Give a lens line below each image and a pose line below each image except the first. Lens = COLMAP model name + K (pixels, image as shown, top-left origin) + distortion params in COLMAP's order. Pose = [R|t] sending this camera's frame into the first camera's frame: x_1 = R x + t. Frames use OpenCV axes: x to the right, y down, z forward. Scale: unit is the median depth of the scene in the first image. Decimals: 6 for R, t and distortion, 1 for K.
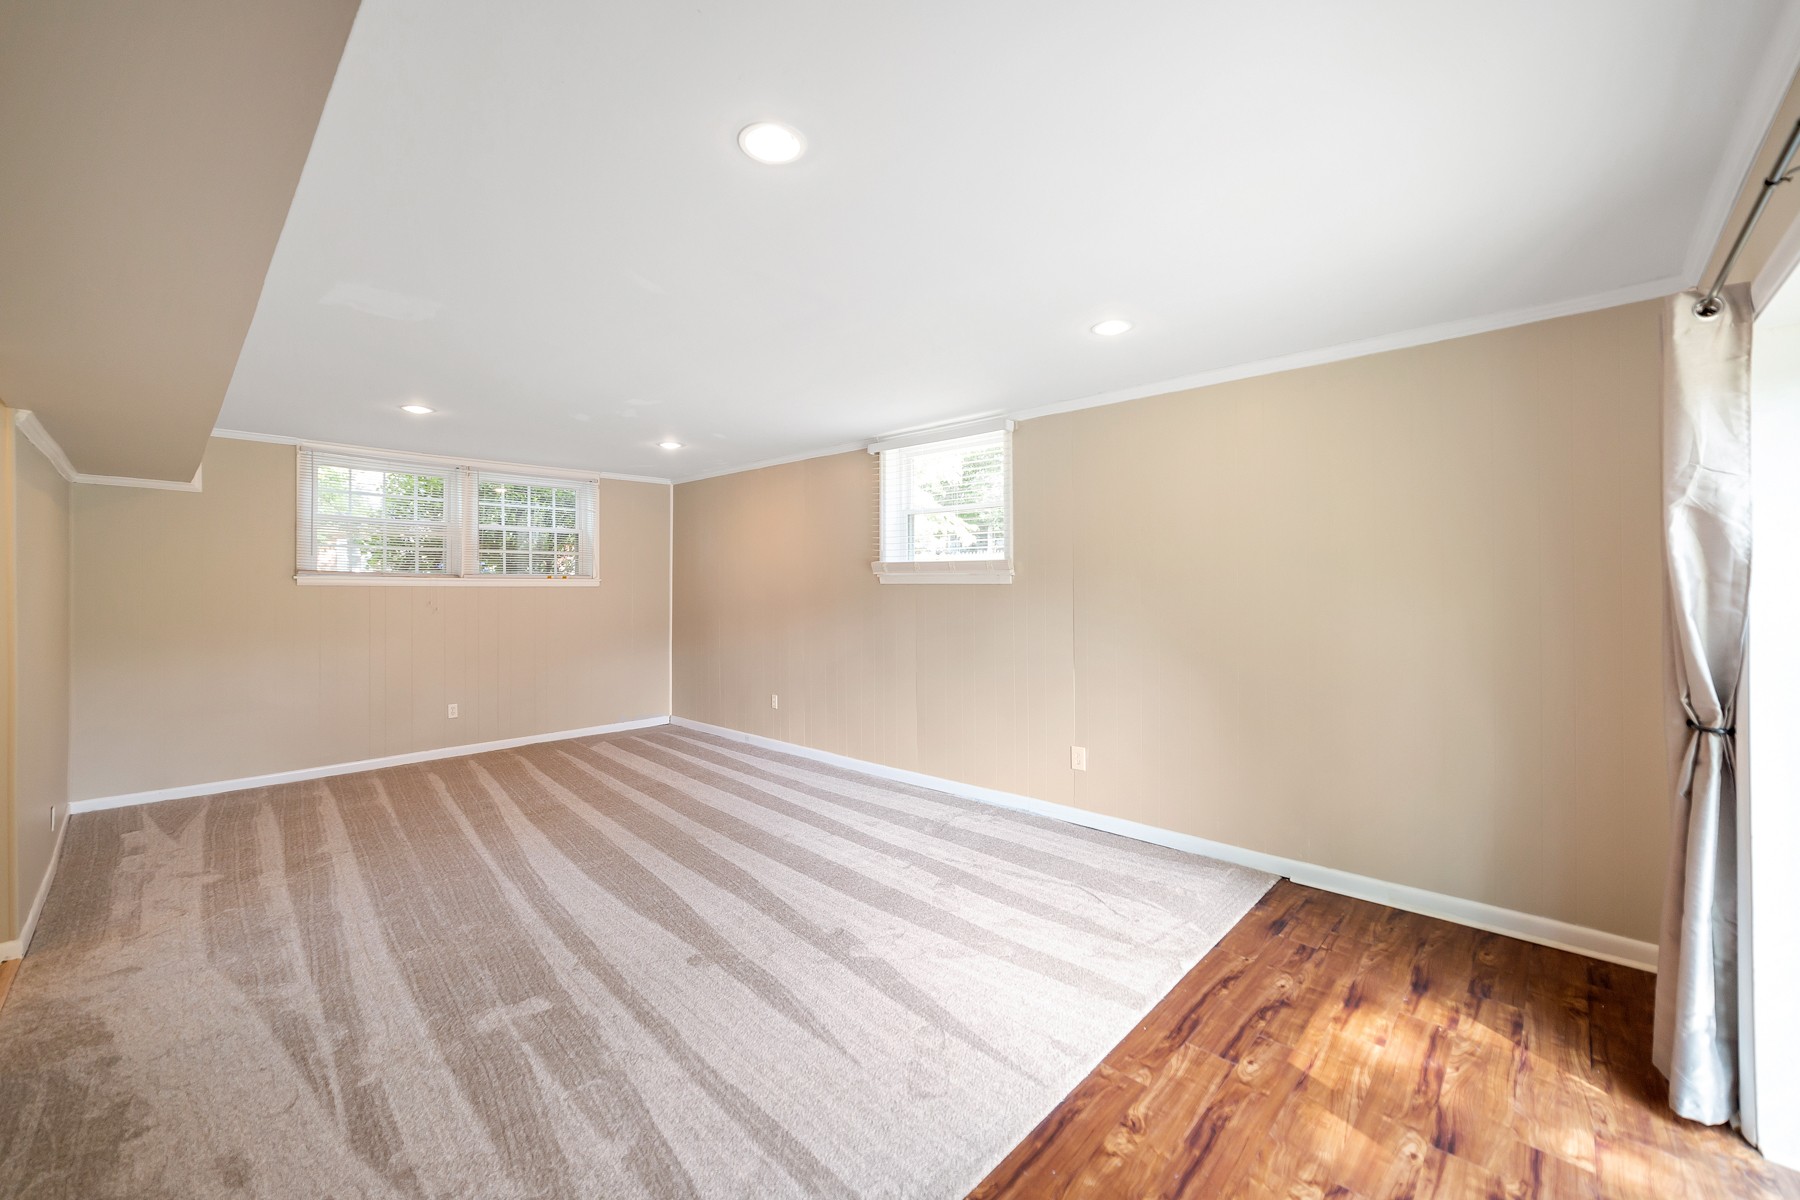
lens RADIAL K [[702.2, 0, 896.8], [0, 702.2, 603.3], [0, 0, 1]] dist [-0.004381, 0.001038]
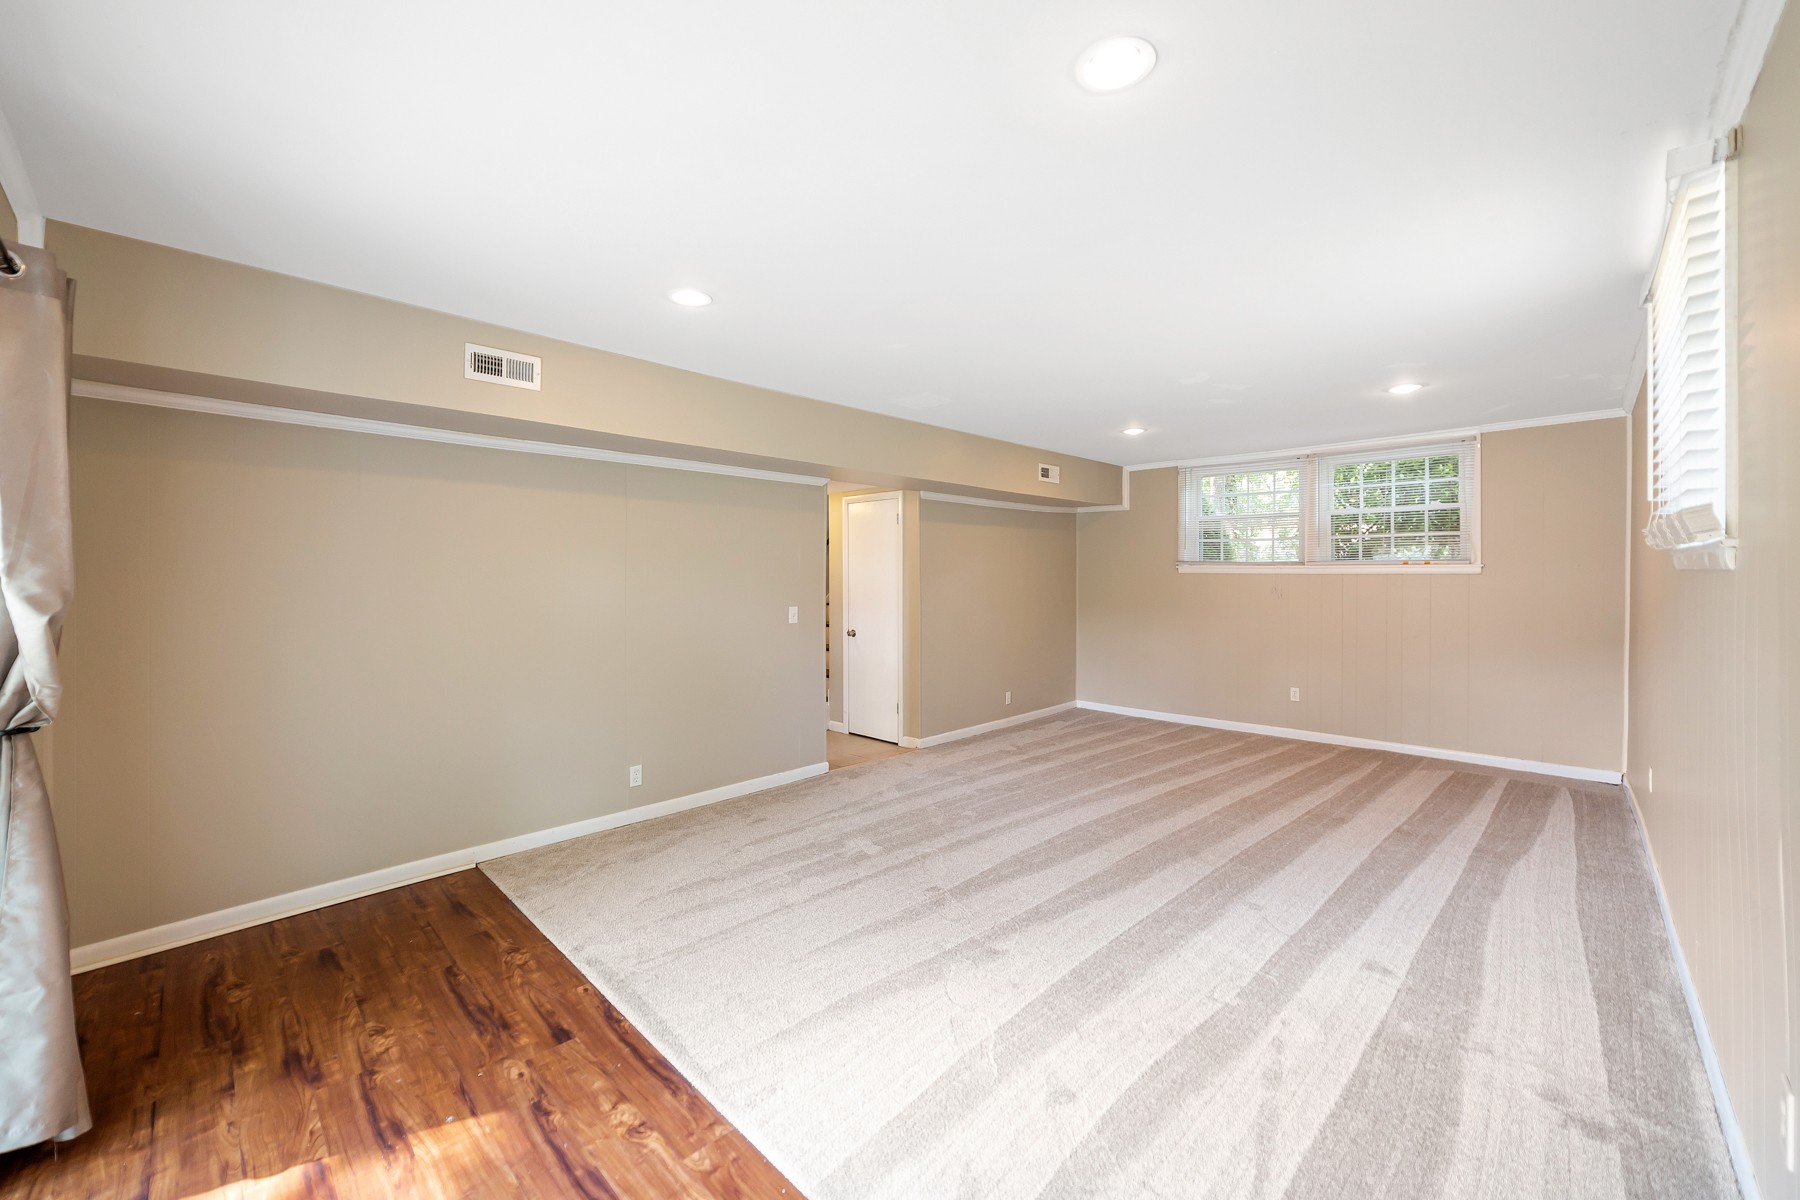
lens RADIAL K [[702.2, 0, 903.9], [0, 702.2, 569.1], [0, 0, 1]] dist [-0.004381, 0.001038]
pose [[-0.010327, -0.011508, -0.999880, 0.853946], [-0.015494, 0.999816, -0.011347, -0.022765], [0.999827, 0.015375, -0.010503, 0.885389]]
